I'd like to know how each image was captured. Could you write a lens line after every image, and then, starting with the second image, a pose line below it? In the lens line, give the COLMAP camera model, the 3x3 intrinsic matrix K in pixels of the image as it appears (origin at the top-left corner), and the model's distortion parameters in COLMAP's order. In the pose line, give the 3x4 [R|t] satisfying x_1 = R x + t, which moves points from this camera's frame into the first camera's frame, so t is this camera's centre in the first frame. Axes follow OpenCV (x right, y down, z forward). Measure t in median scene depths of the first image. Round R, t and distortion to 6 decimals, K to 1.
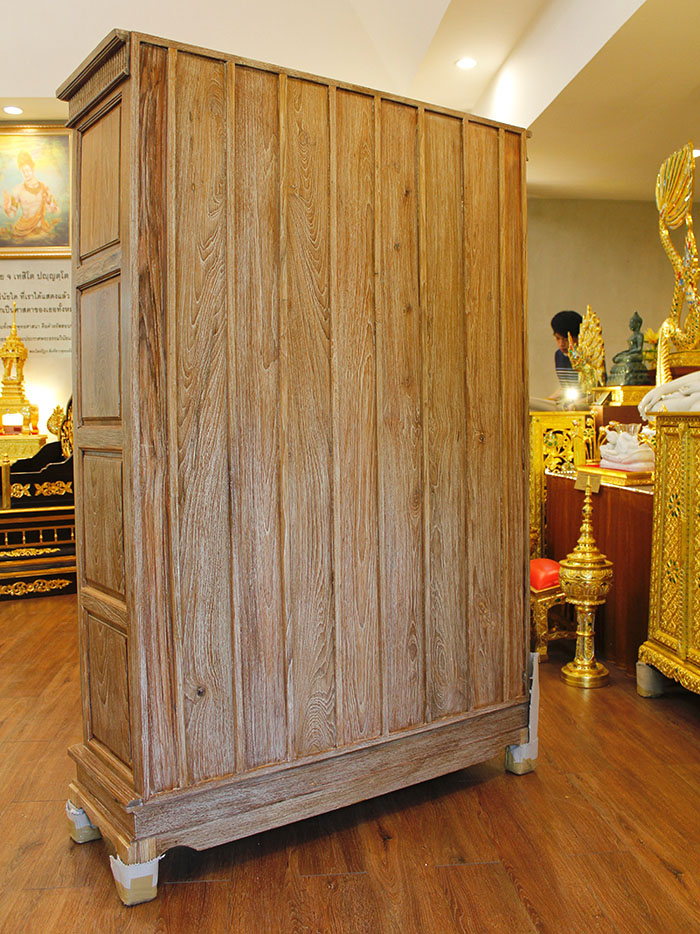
lens RADIAL K [[883.3, 0, 350.0], [0, 883.3, 467.0], [0, 0, 1]] dist [-0.131973, 0.004635]
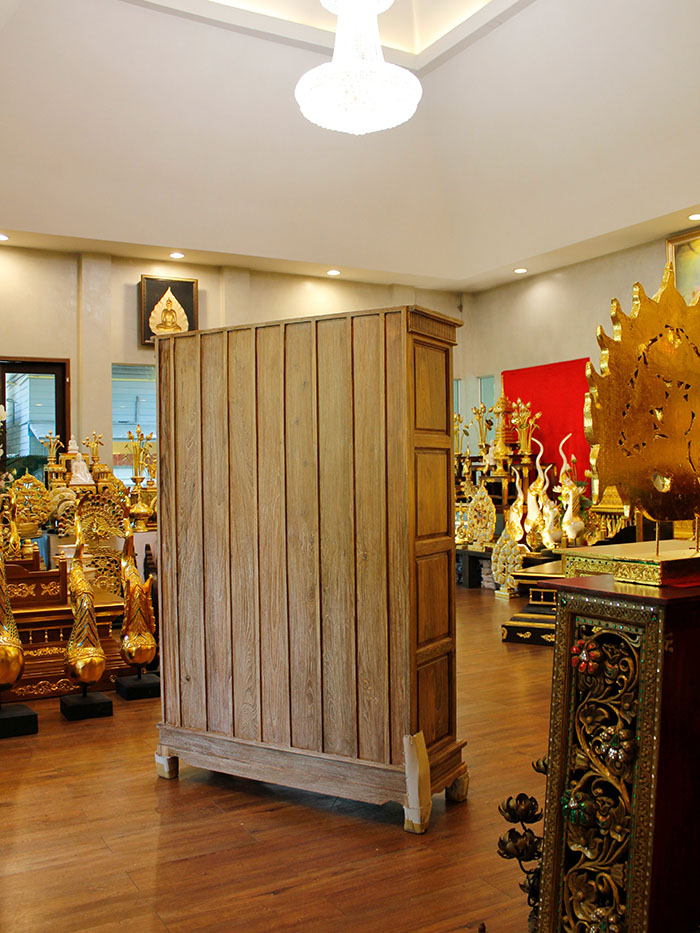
lens RADIAL K [[882.3, 0, 350.0], [0, 882.3, 466.5], [0, 0, 1]] dist [-0.131973, 0.004635]
pose [[0.417373, 0.015445, -0.908604, 1.441040], [-0.032437, 0.999472, 0.002089, -0.182136], [0.908156, 0.028600, 0.417653, 0.458434]]
